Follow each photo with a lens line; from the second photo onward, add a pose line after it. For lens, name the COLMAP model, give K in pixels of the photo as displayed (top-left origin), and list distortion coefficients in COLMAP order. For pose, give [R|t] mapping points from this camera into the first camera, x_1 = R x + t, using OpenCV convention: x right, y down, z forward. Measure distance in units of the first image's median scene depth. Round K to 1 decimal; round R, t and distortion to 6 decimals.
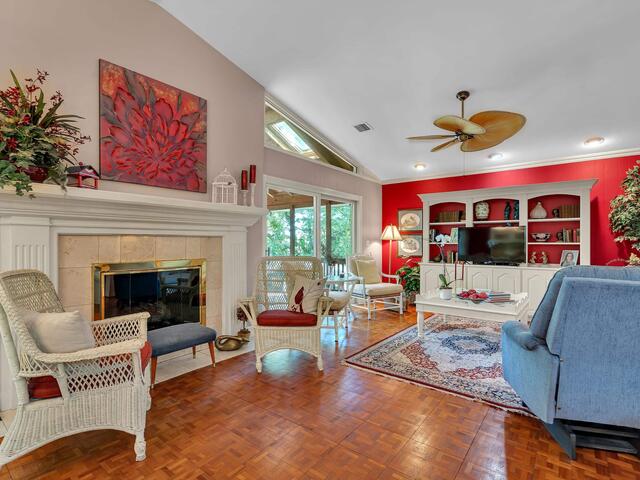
lens RADIAL K [[324.3, 0, 322.0], [0, 324.3, 242.4], [0, 0, 1]] dist [-0.008213, 0.004718]
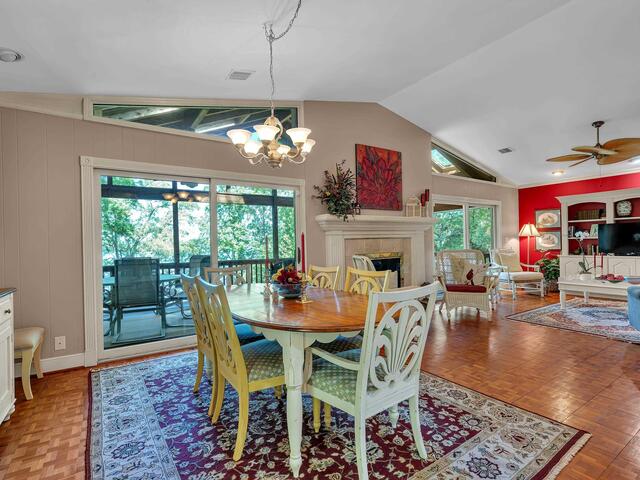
lens RADIAL K [[324.3, 0, 318.4], [0, 324.3, 242.5], [0, 0, 1]] dist [-0.008213, 0.004718]
pose [[0.945066, -0.020994, -0.326205, -0.159300], [0.022174, 0.999754, -0.000101, -0.002815], [0.326127, -0.007138, 0.945299, -0.447557]]
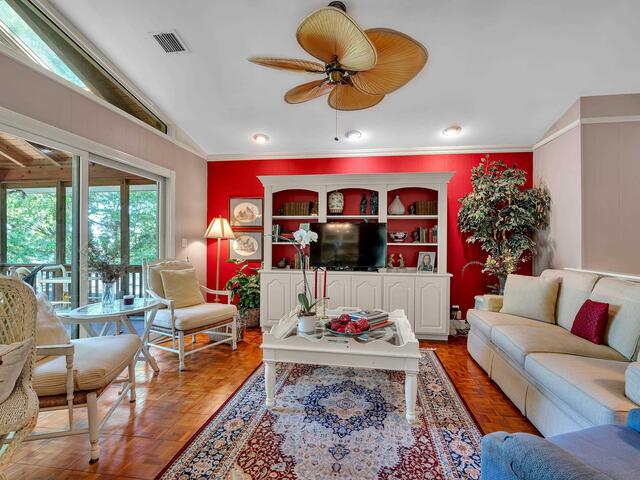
lens RADIAL K [[324.3, 0, 317.7], [0, 324.3, 242.4], [0, 0, 1]] dist [-0.008213, 0.004718]
pose [[0.876926, 0.005576, 0.480592, 0.075794], [-0.006332, 0.999980, -0.000048, 0.000207], [-0.480583, -0.003001, 0.876944, 0.346609]]
